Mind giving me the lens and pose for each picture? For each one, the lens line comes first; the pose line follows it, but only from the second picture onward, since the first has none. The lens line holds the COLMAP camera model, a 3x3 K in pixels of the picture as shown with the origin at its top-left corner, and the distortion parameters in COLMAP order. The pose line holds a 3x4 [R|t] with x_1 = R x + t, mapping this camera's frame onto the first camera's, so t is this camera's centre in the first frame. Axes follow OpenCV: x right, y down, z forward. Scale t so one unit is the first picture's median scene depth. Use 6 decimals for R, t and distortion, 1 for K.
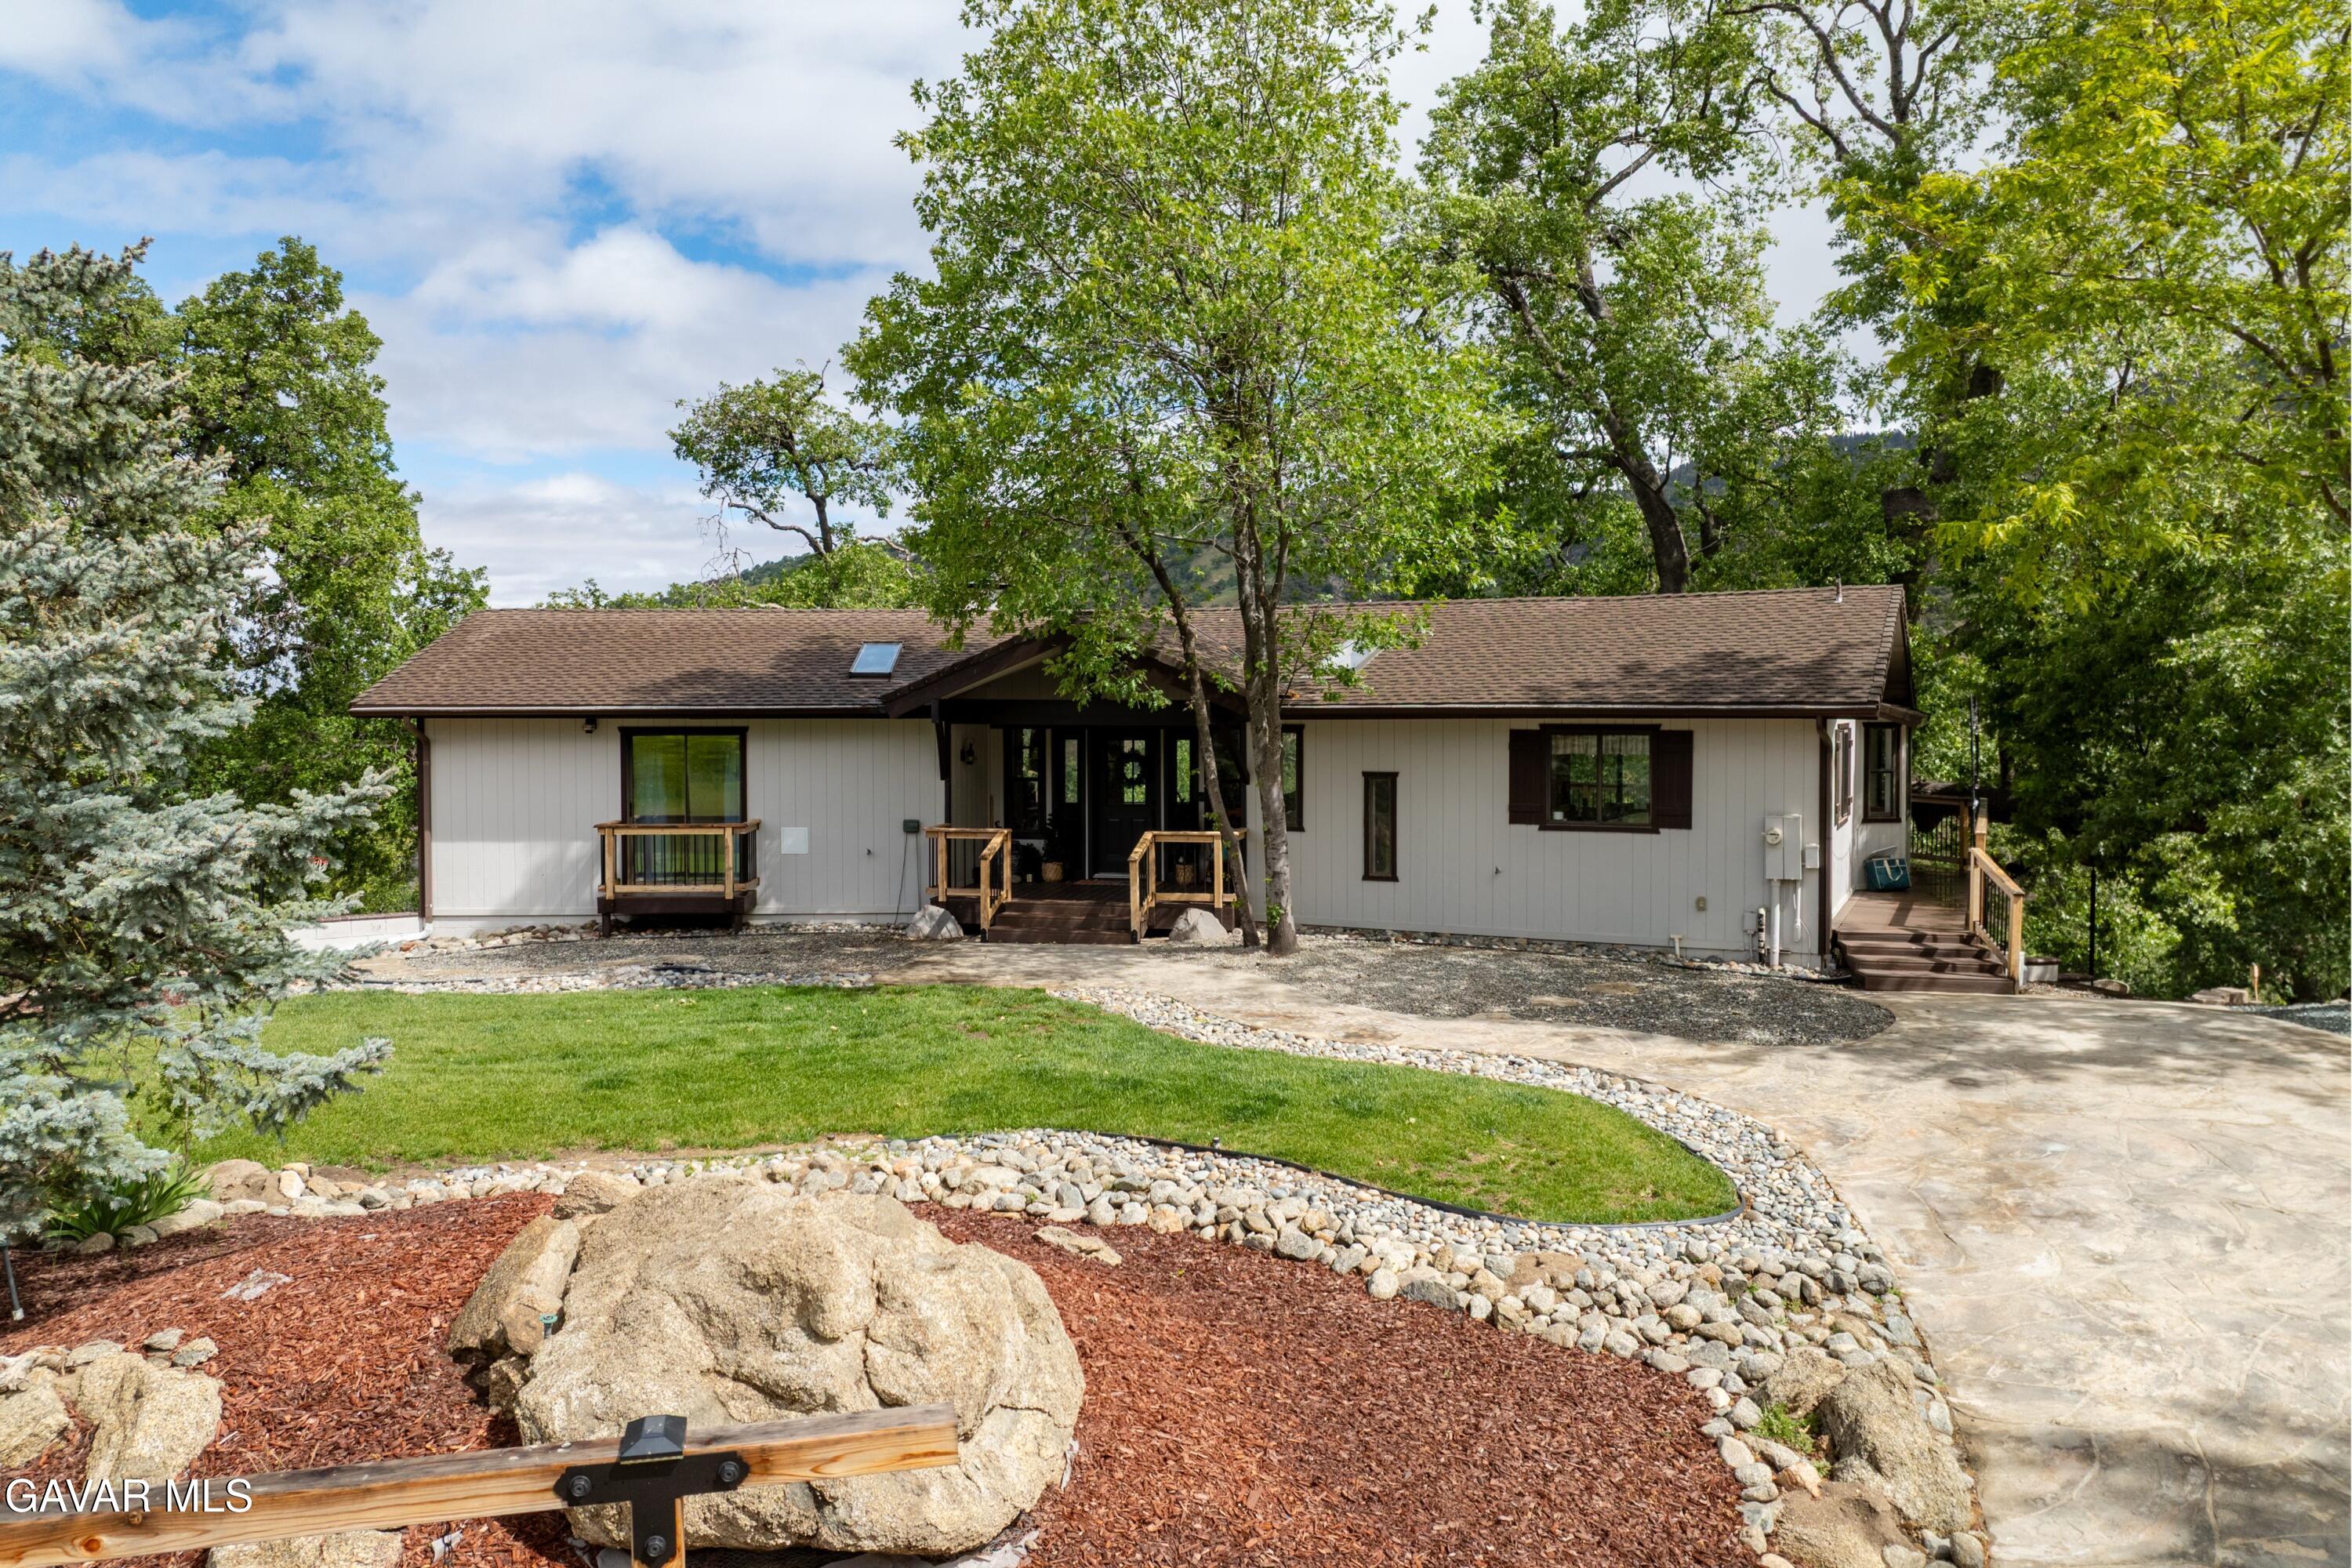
lens RADIAL K [[1638.3, 0, 1176.0], [0, 1638.3, 784.0], [0, 0, 1]] dist [-0.034619, 0.001269]
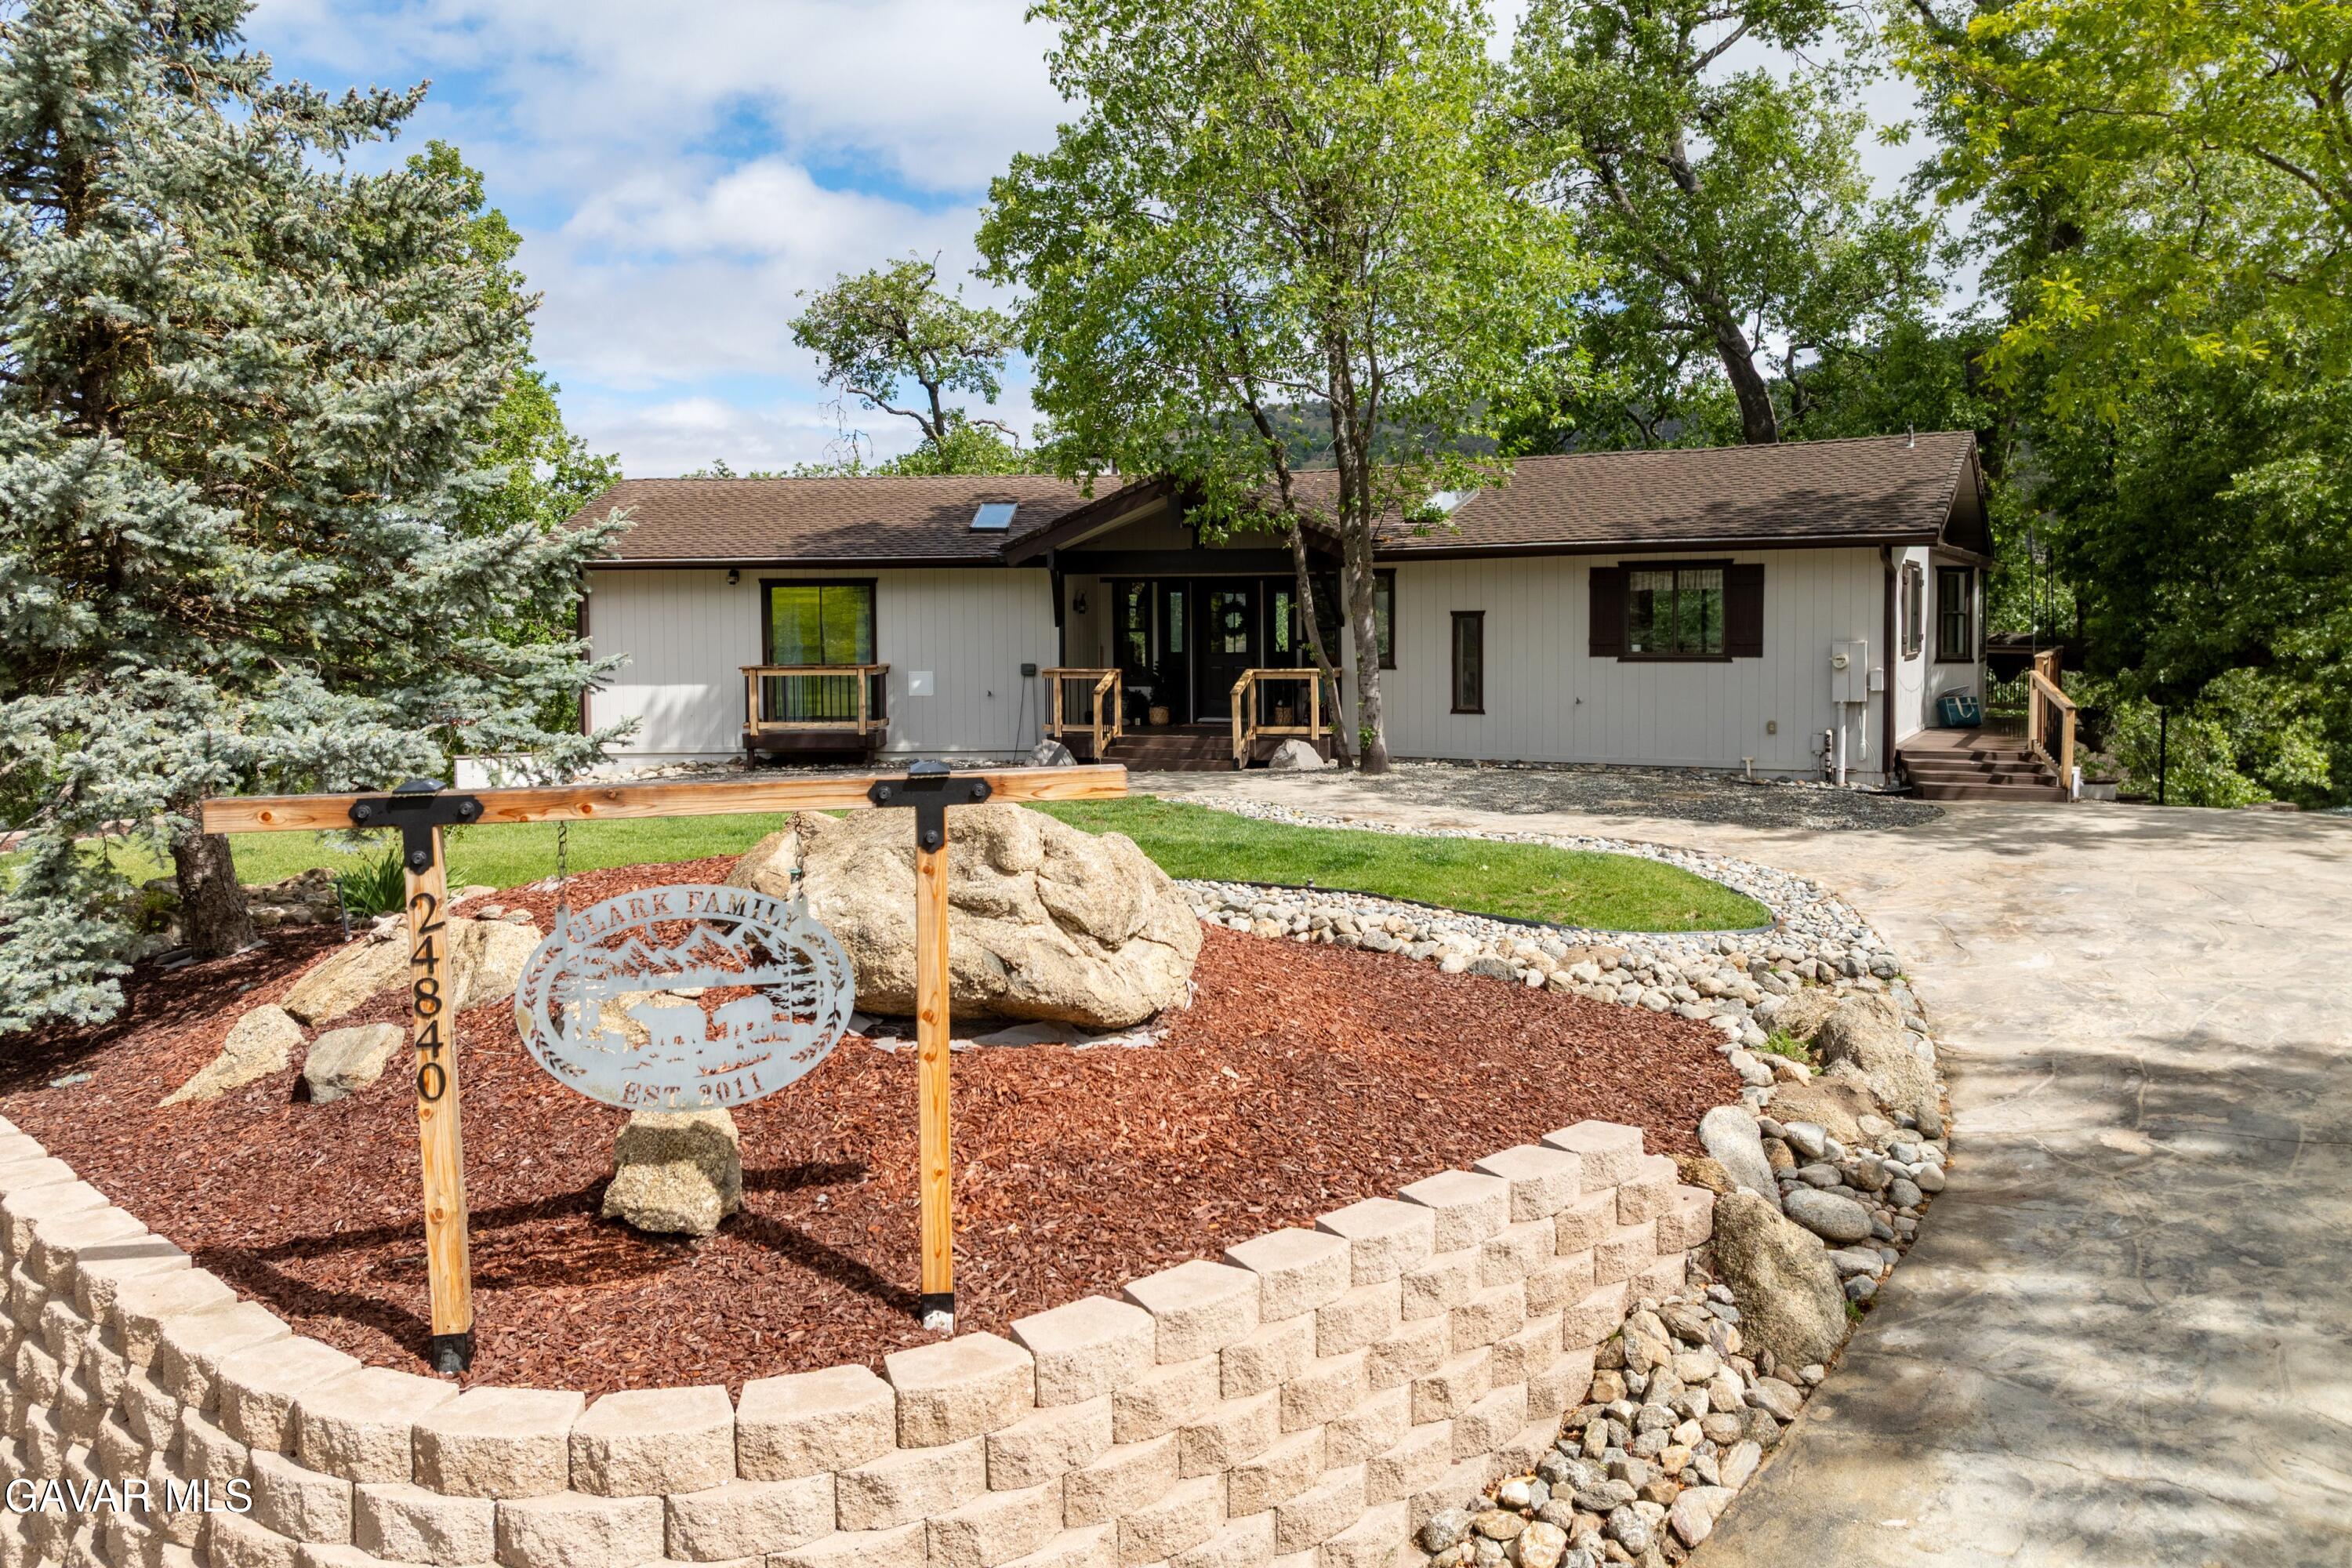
lens RADIAL K [[1646.3, 0, 1180.3], [0, 1646.3, 747.5], [0, 0, 1]] dist [-0.017496, -0.045788]
pose [[0.998301, -0.002367, -0.058212, 0.000548], [0.003993, 0.999604, 0.027840, 0.052010], [0.058123, -0.028025, 0.997916, -0.081005]]
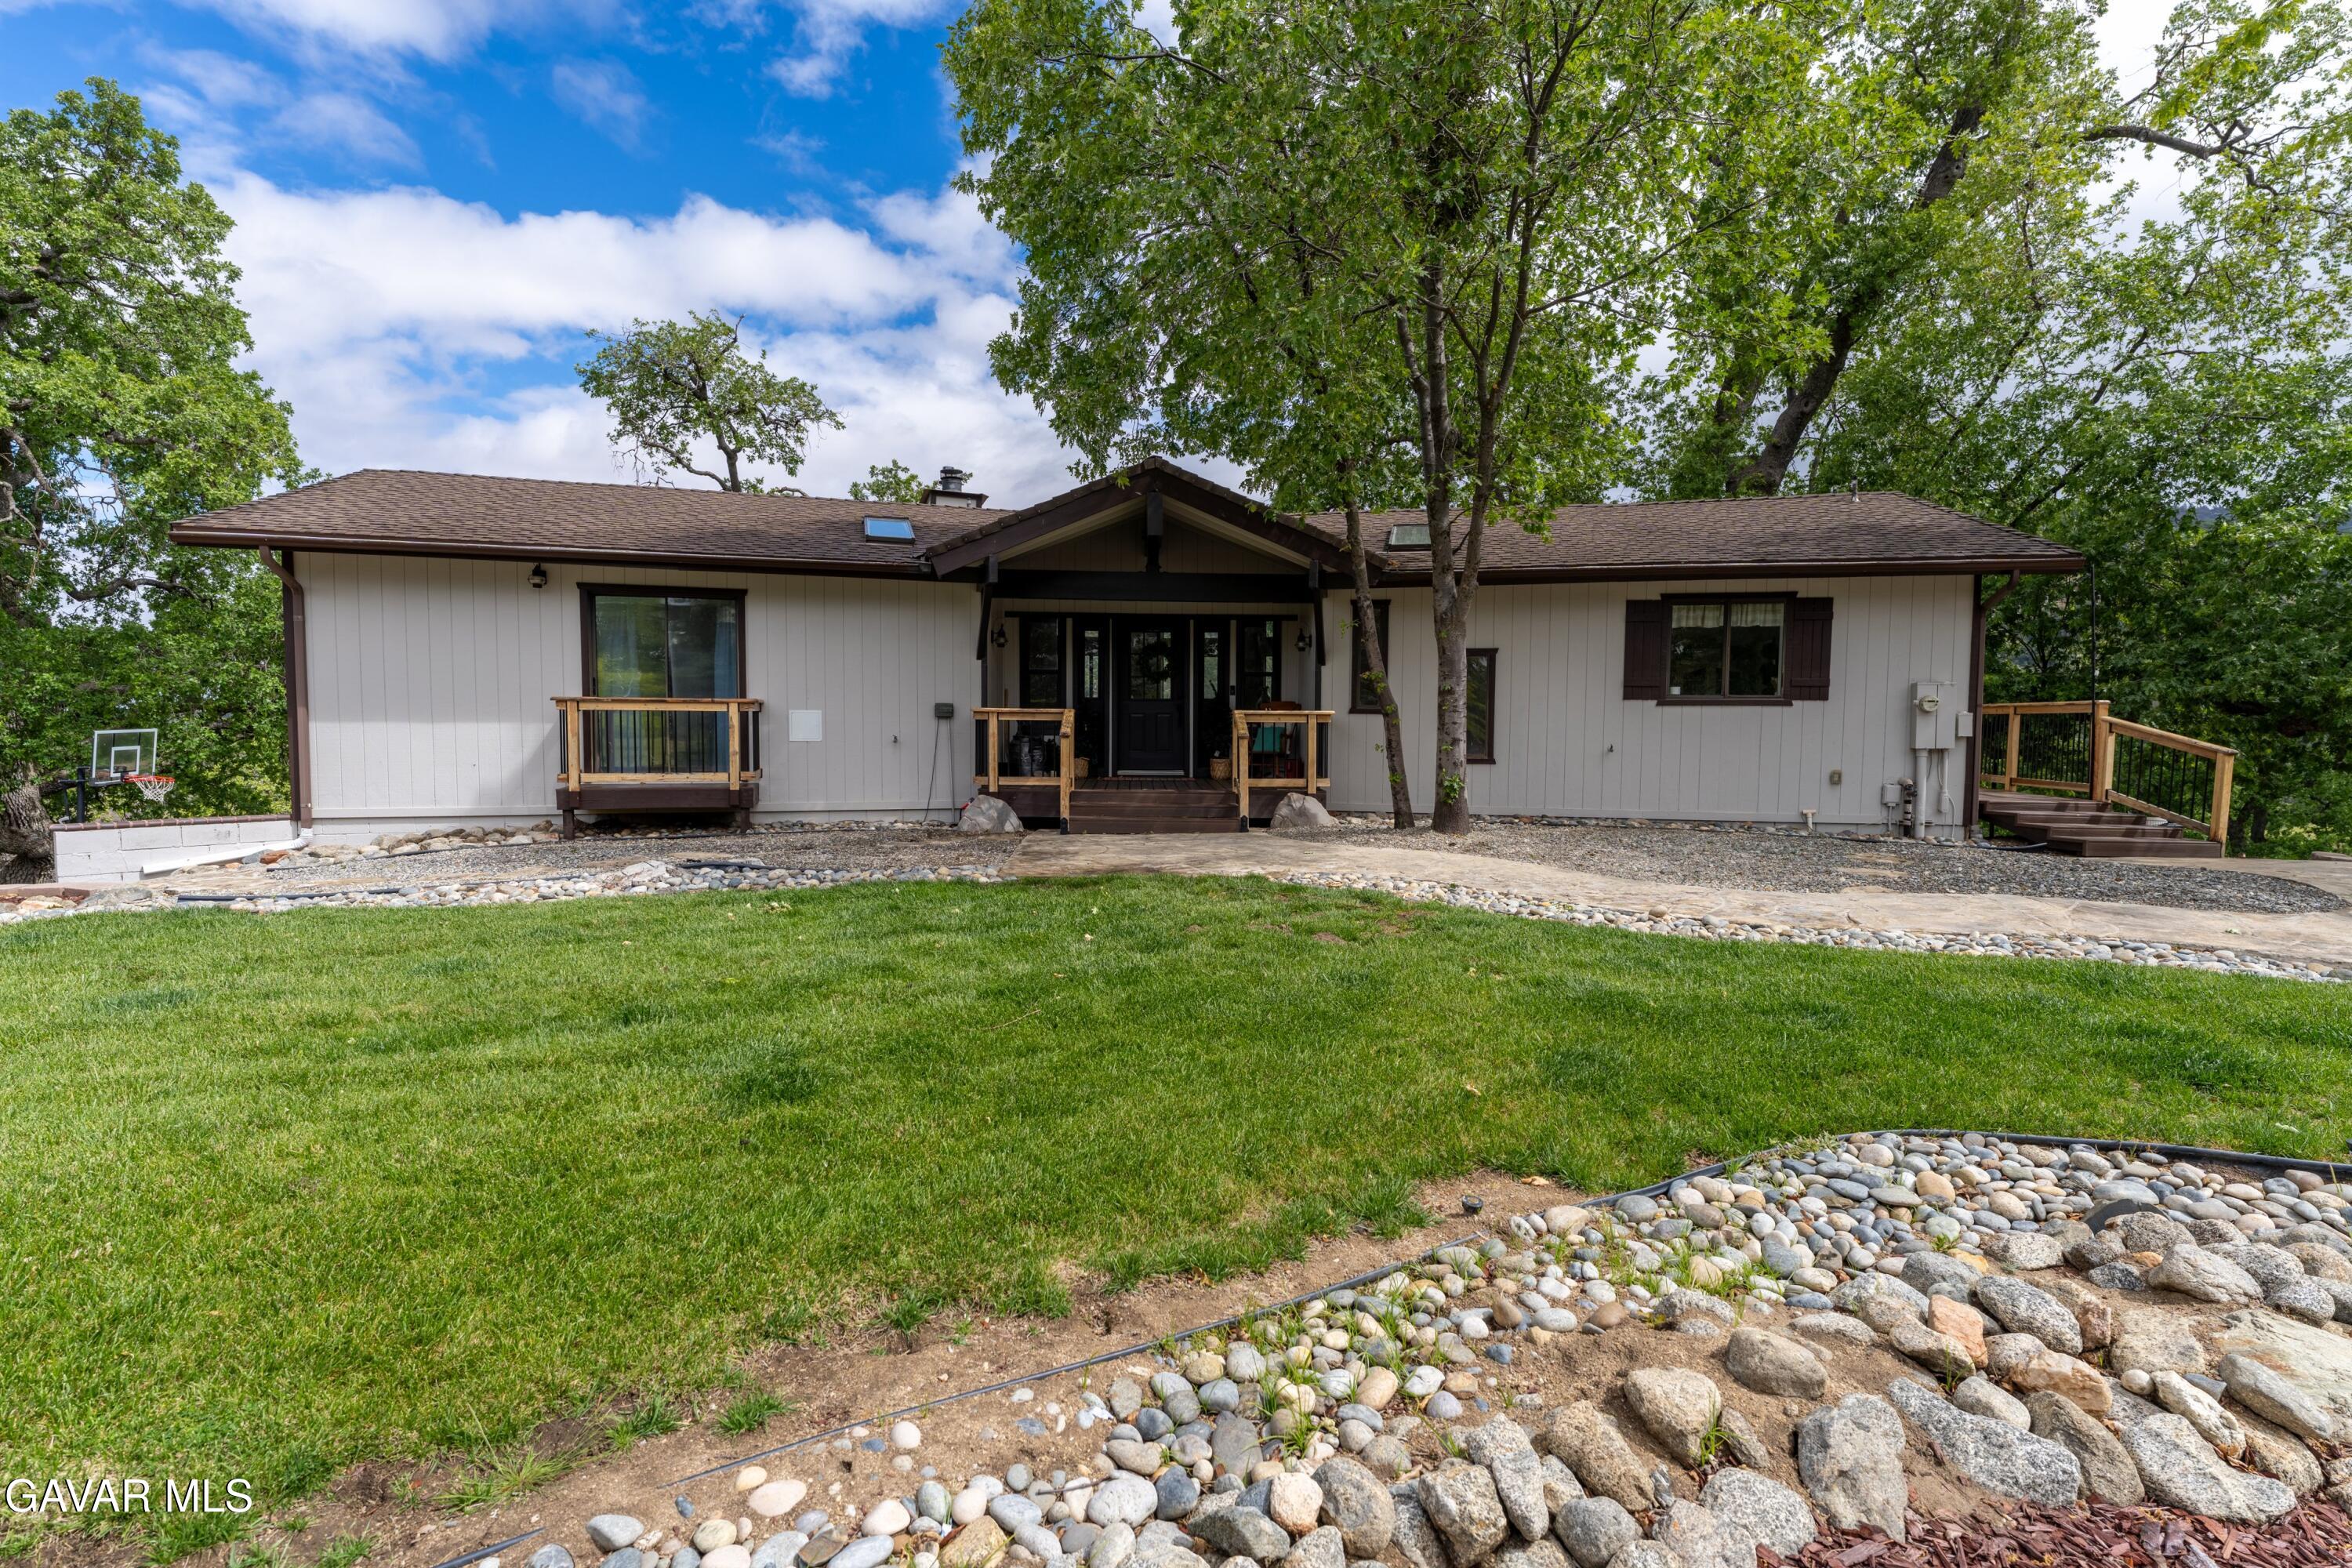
lens RADIAL K [[1076.2, 0, 1175.7], [0, 1076.2, 800.5], [0, 0, 1]] dist [-0.001010, 0.000284]
pose [[0.970473, -0.009053, 0.241041, -0.199993], [0.002215, 0.999588, 0.028624, 0.064250], [-0.241201, -0.027245, 0.970093, 0.445648]]
